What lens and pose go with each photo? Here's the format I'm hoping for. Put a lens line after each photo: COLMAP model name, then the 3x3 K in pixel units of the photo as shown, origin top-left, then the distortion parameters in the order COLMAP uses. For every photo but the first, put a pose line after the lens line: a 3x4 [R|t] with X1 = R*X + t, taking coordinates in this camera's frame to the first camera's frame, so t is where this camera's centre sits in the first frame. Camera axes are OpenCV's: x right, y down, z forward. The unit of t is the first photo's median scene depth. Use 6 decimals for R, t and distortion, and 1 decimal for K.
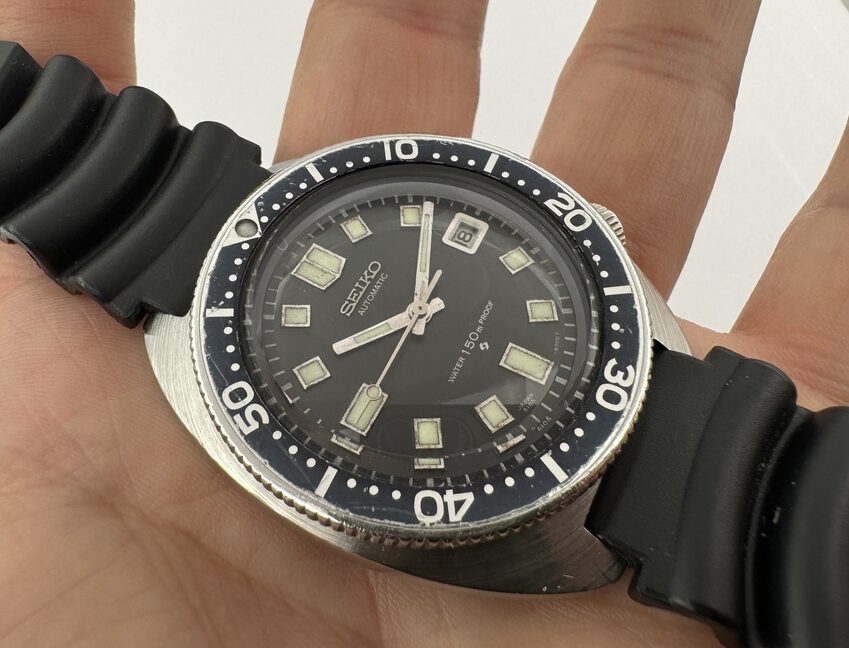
lens RADIAL K [[732.7, 0, 363.2], [0, 732.7, 281.1], [0, 0, 1]] dist [0.012905, 0.001690]
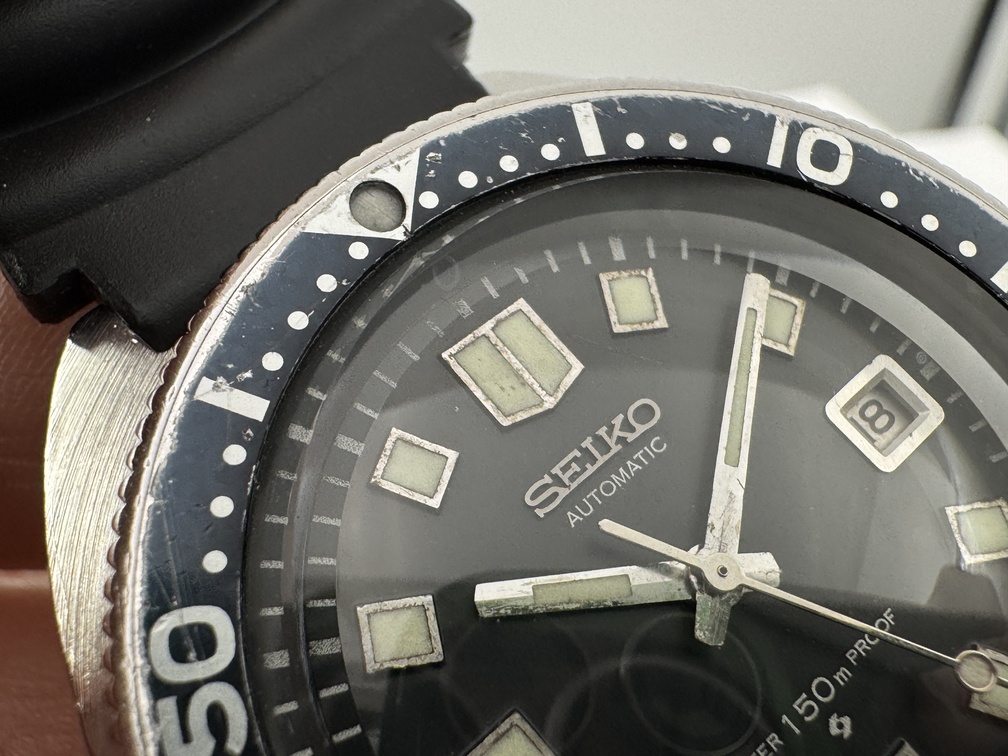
lens RADIAL K [[1115.1, 0, 458.0], [0, 1115.1, 367.9], [0, 0, 1]] dist [-0.002053, -0.001340]
pose [[0.928792, 0.369698, -0.025857, -0.072111], [-0.364779, 0.924291, 0.112350, -0.074016], [0.065435, -0.094918, 0.993332, 0.402144]]
